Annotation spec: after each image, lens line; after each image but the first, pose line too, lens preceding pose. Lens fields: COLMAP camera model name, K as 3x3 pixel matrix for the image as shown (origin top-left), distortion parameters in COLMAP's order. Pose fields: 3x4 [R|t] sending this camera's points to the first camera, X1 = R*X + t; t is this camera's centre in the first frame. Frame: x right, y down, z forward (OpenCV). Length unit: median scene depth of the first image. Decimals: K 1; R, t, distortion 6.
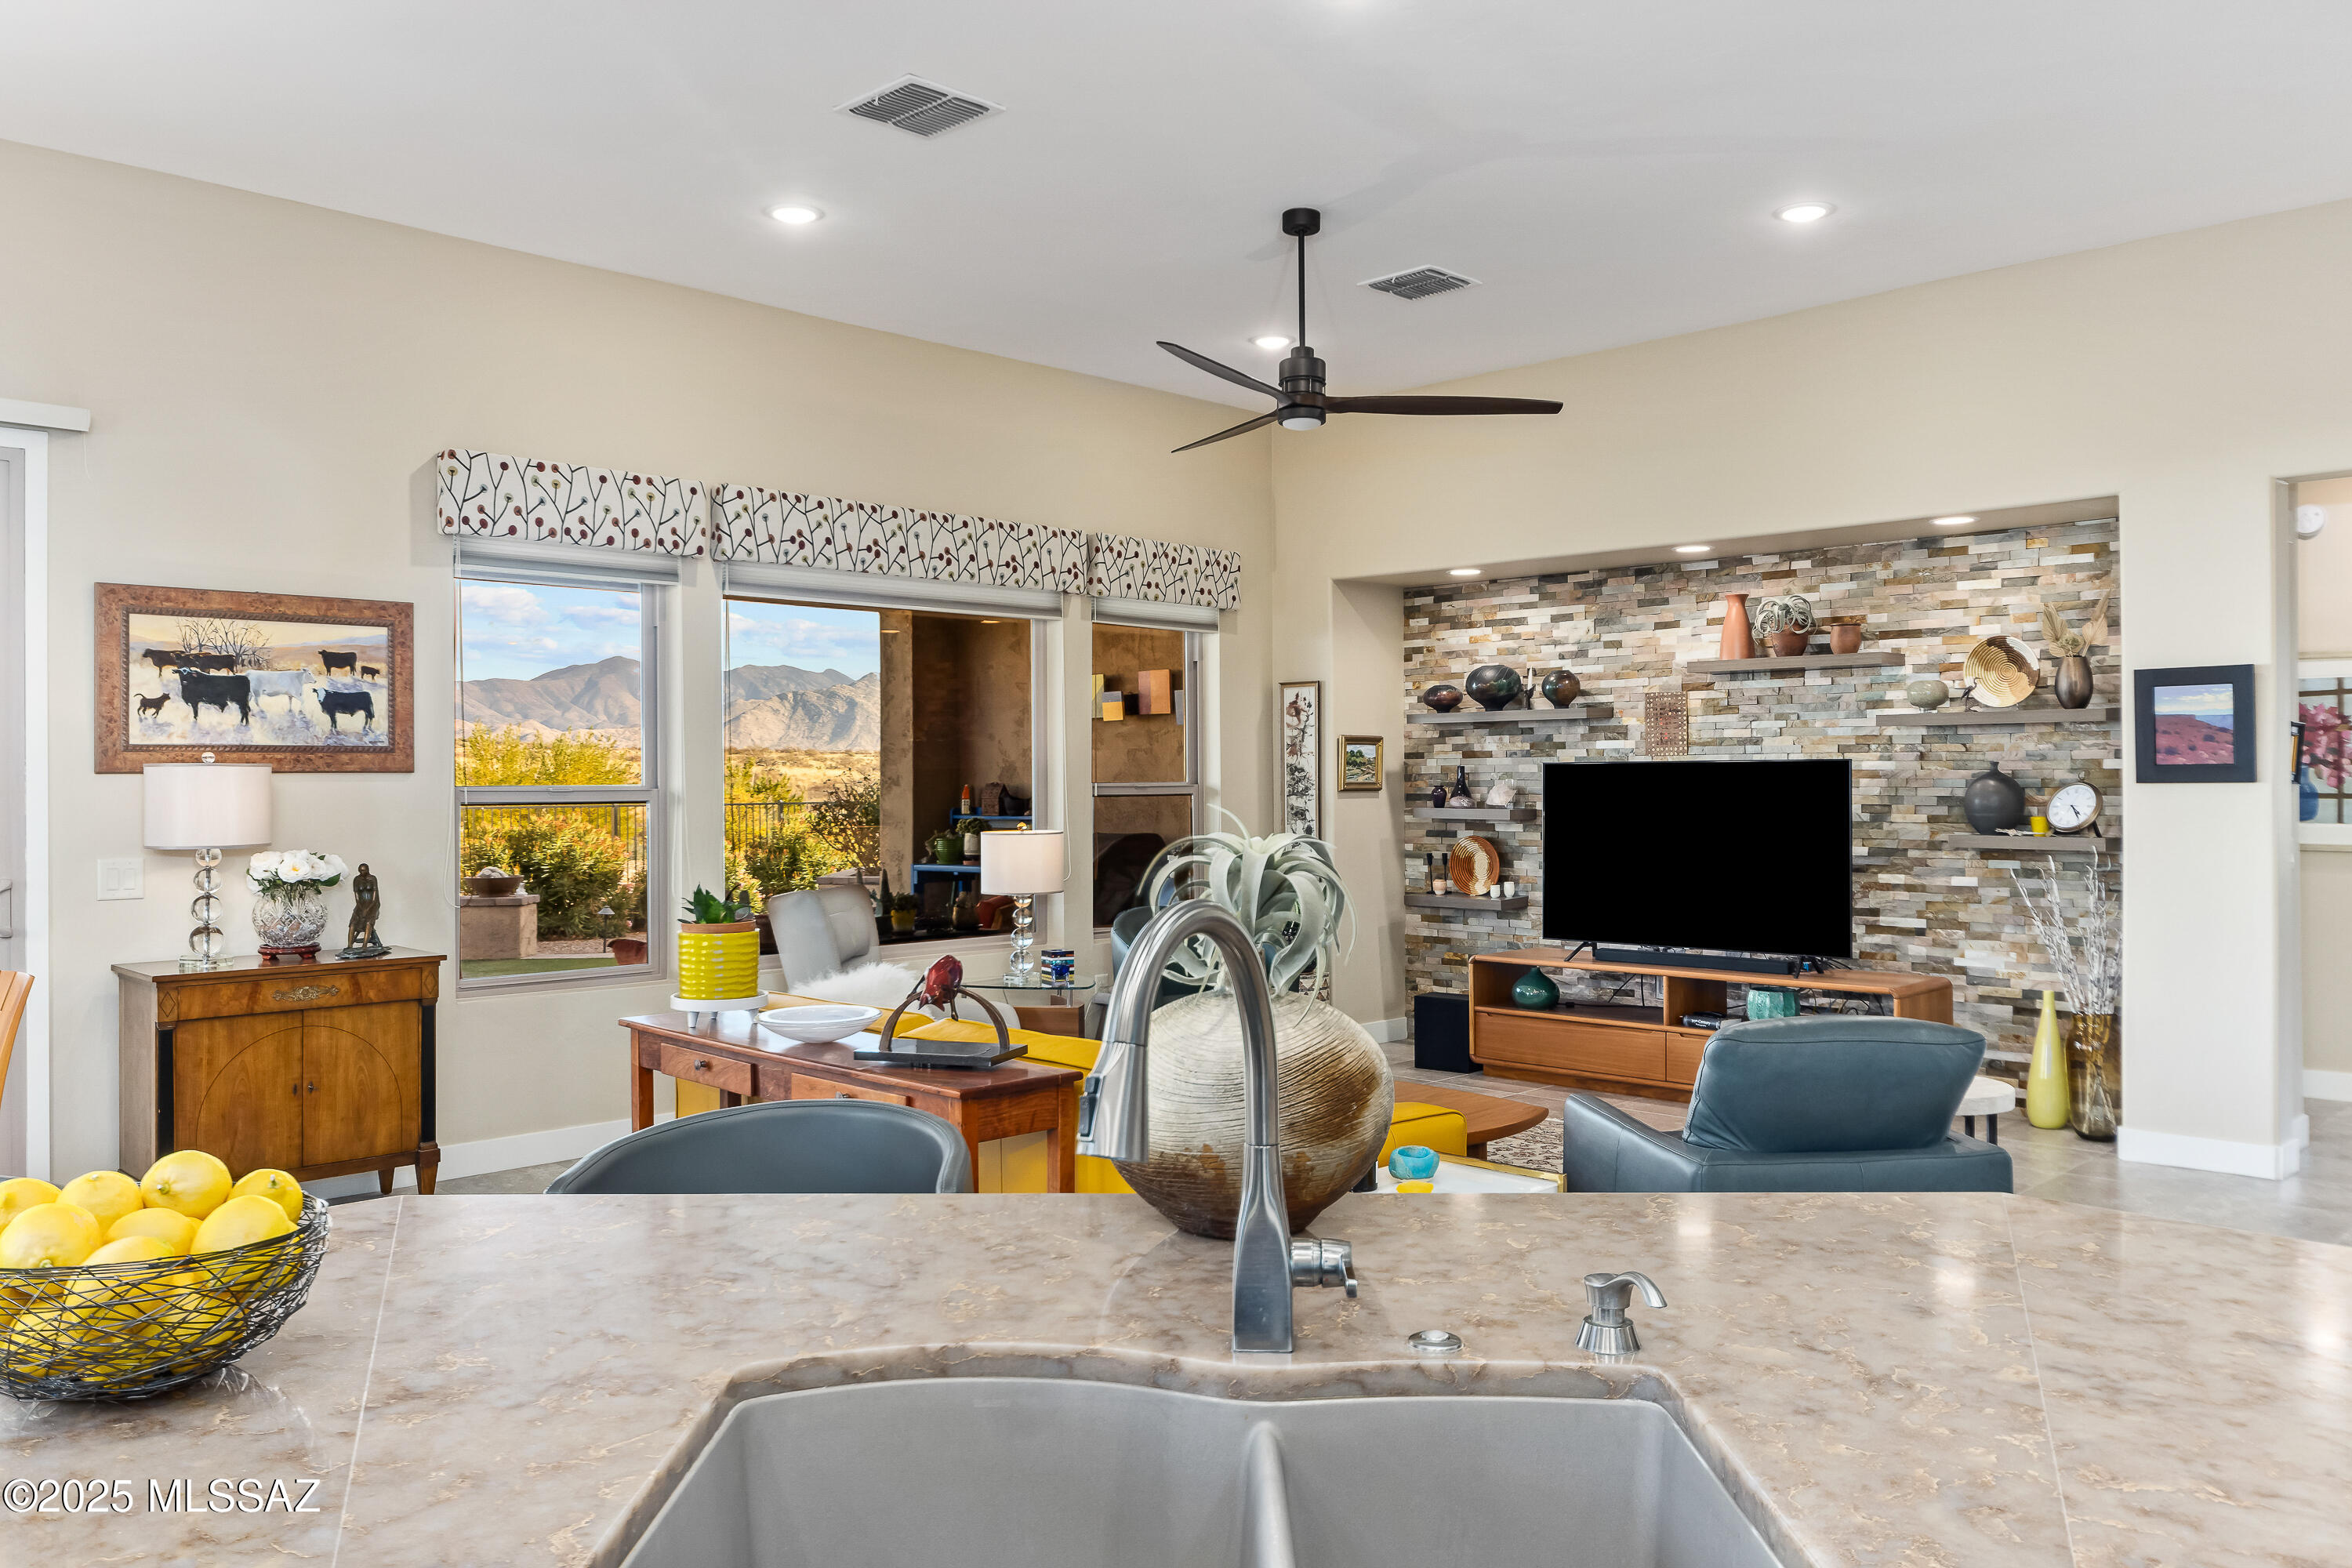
lens RADIAL K [[1659.0, 0, 1176.8], [0, 1659.0, 784.2], [0, 0, 1]] dist [-0.003034, -0.000597]
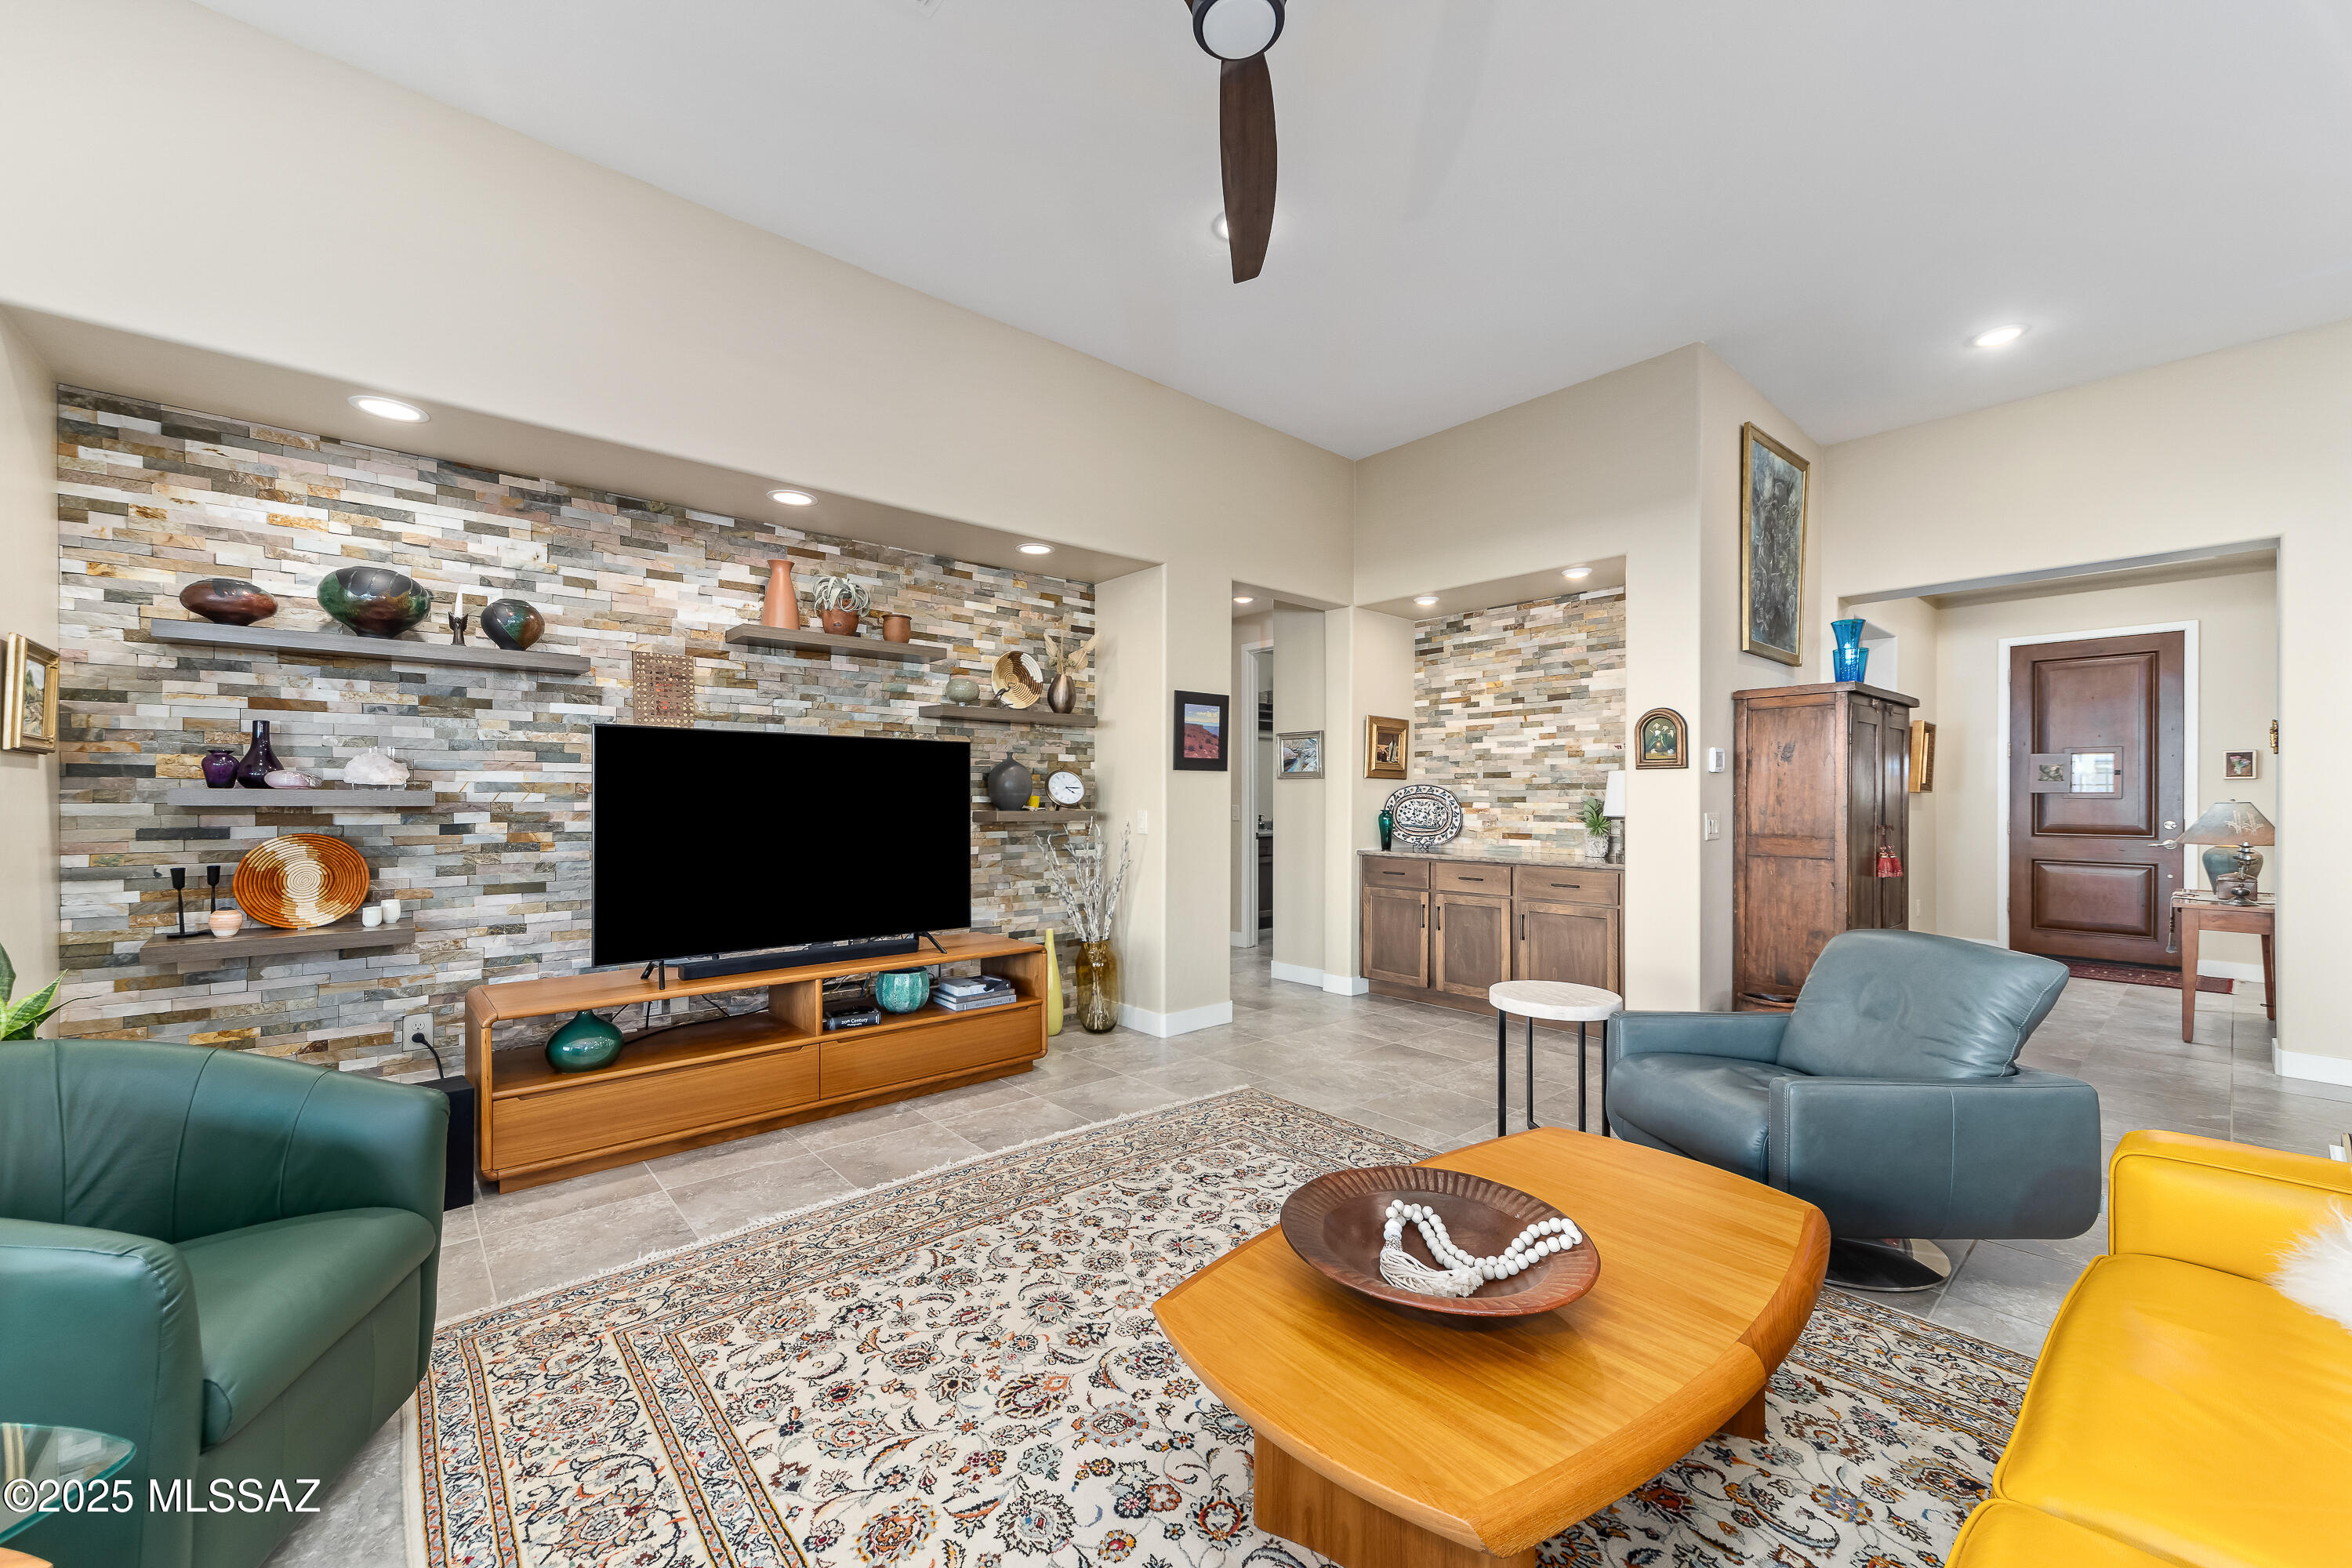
lens RADIAL K [[907.8, 0, 1168.6], [0, 907.8, 796.9], [0, 0, 1]] dist [0.006658, -0.000591]
pose [[0.083030, 0.004807, 0.996535, -0.149315], [-0.002736, 0.999986, -0.004596, 0.019535], [-0.996543, -0.002345, 0.083042, 0.702198]]
